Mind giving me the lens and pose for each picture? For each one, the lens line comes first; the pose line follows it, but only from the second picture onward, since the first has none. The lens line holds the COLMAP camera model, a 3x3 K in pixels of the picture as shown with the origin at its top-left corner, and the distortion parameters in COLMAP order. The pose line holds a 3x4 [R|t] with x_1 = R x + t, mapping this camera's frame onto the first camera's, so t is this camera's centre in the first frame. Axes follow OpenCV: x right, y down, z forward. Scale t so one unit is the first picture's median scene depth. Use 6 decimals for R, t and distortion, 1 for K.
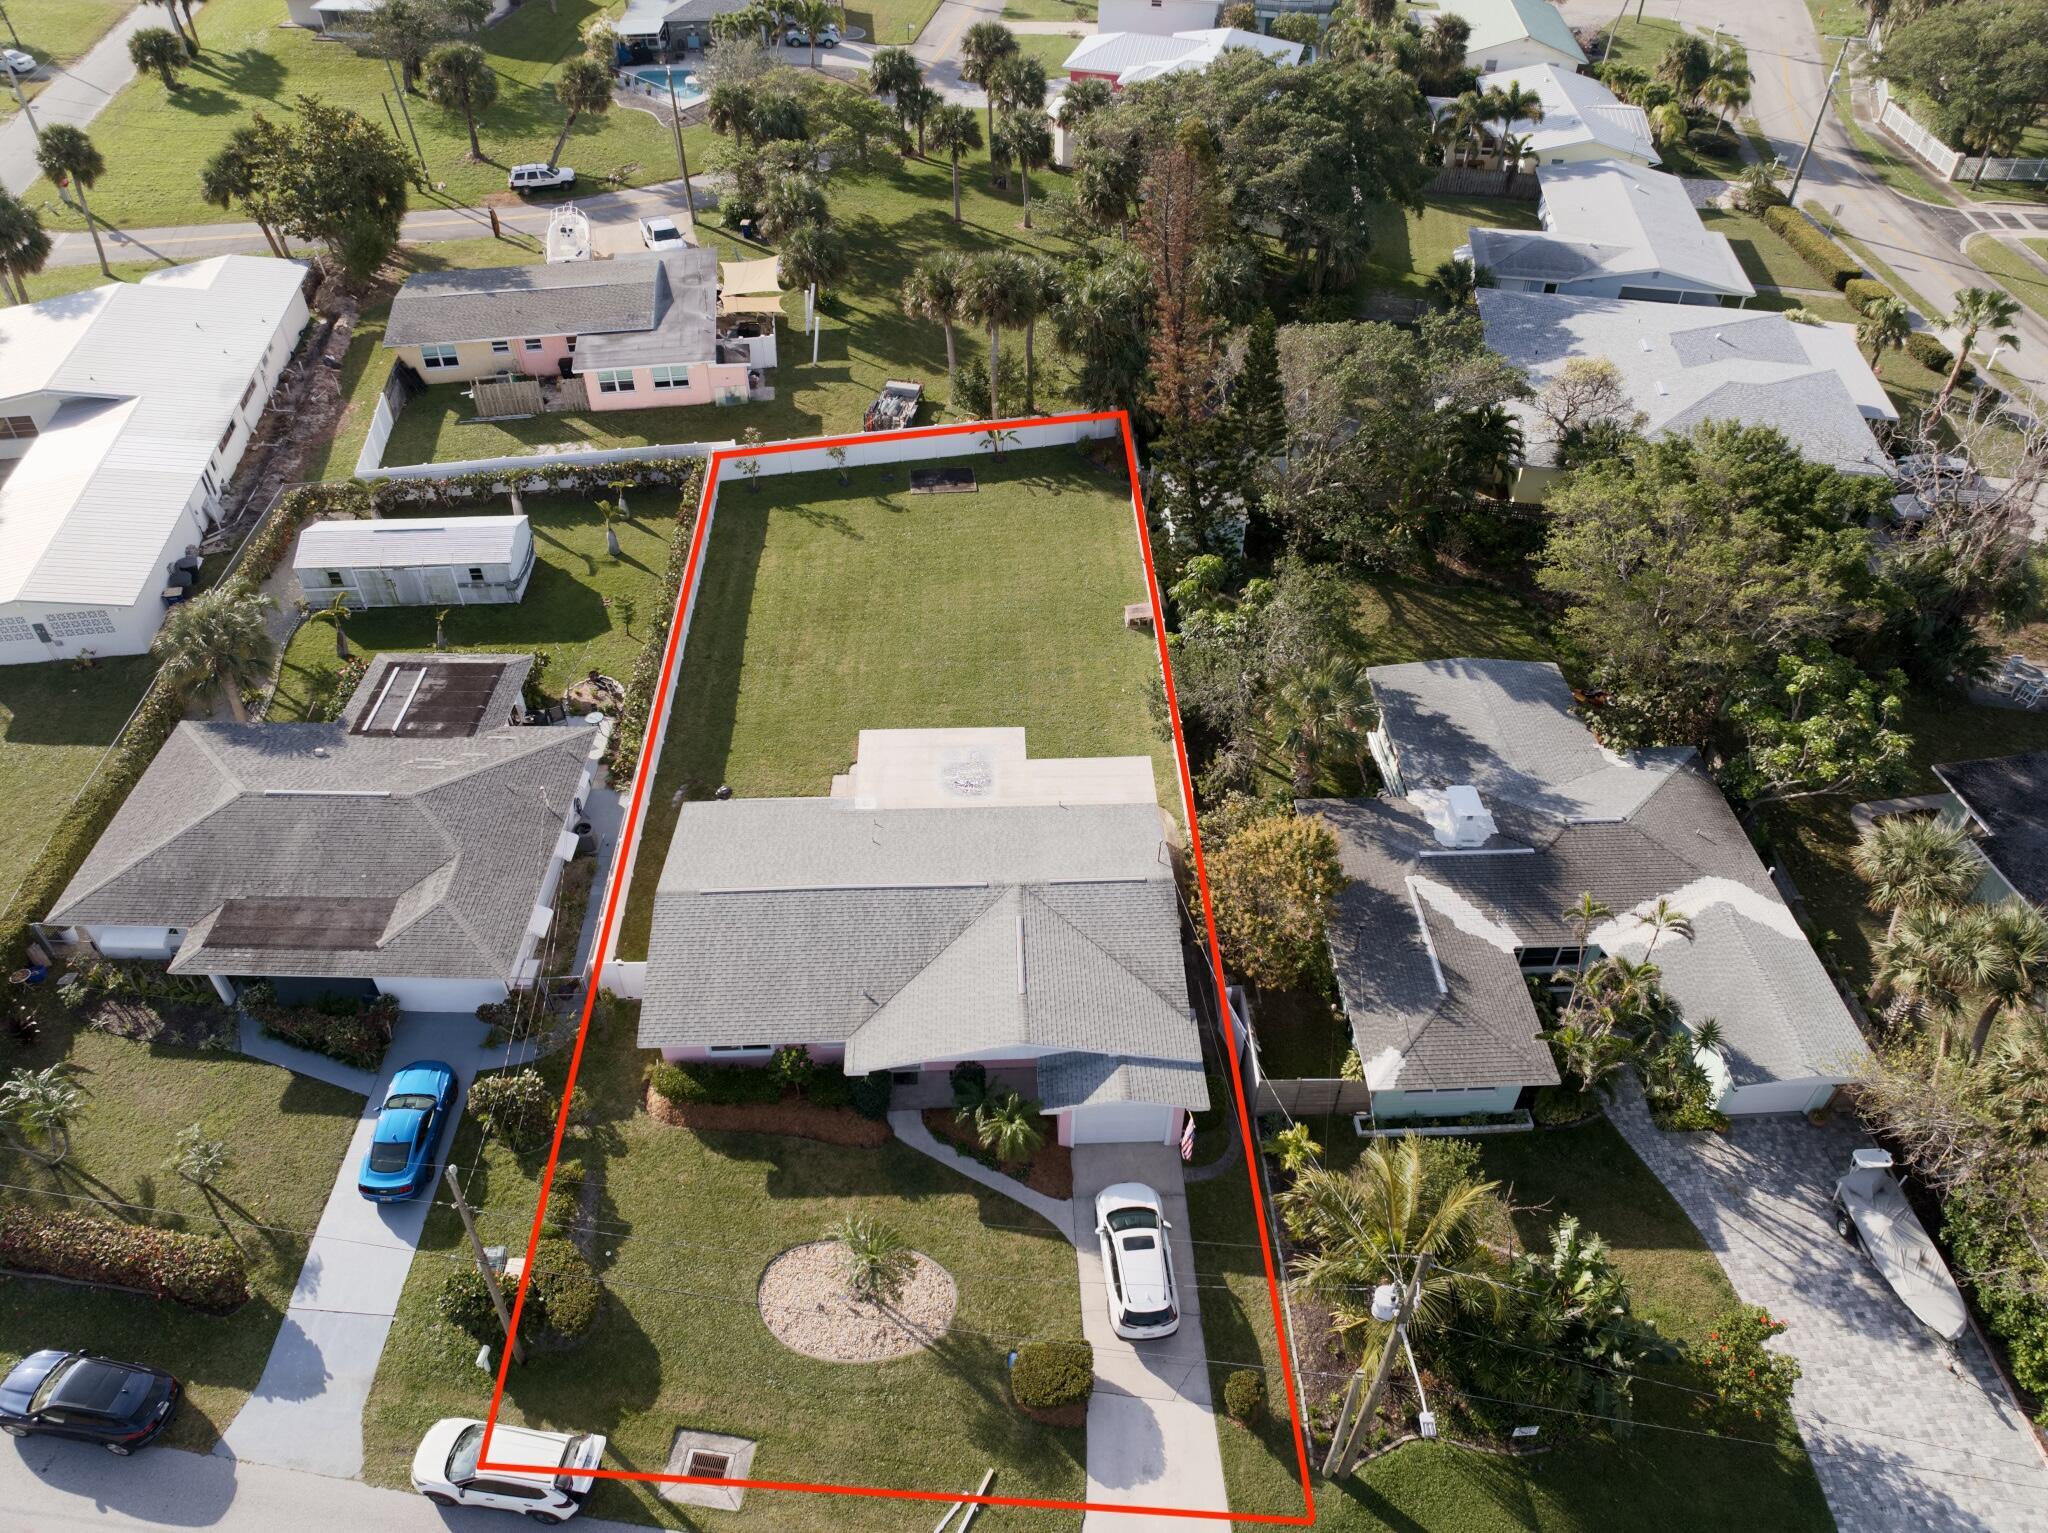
lens RADIAL K [[1428.2, 0, 1037.6], [0, 1428.2, 764.5], [0, 0, 1]] dist [-0.034704, -0.000327]
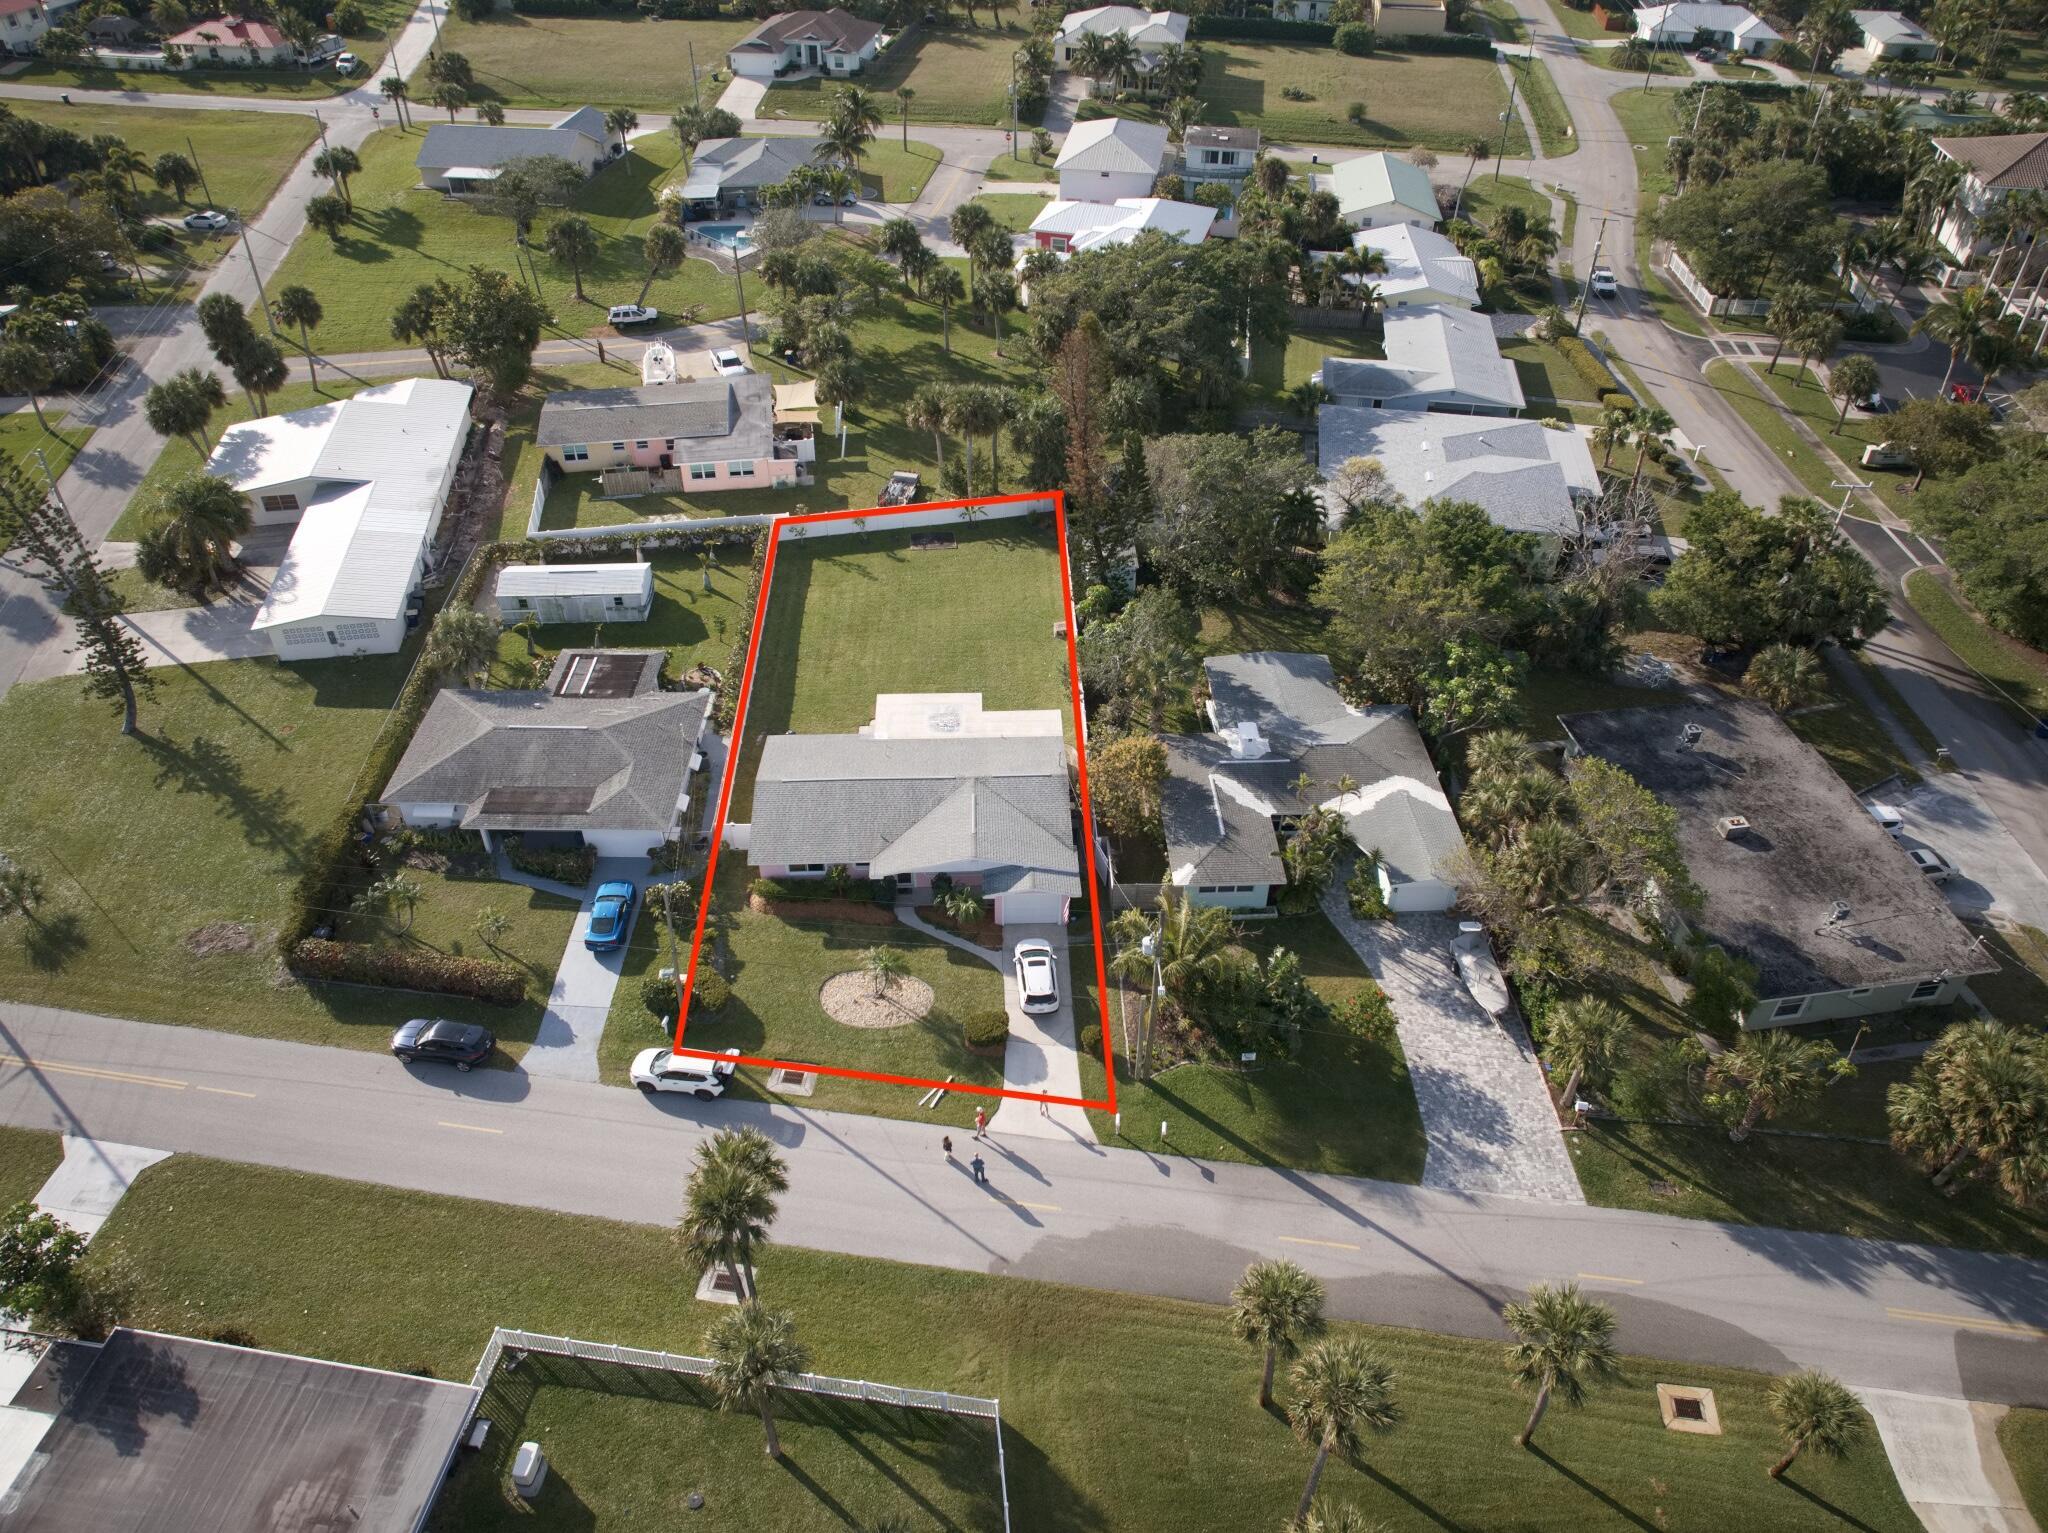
lens RADIAL K [[1433.5, 0, 1024.0], [0, 1433.5, 766.5], [0, 0, 1]] dist [-0.000696, -0.103153]
pose [[0.999955, 0.002195, -0.009269, 0.044730], [-0.002663, 0.998706, -0.050792, 0.115539], [0.009145, 0.050815, 0.998666, -0.492615]]
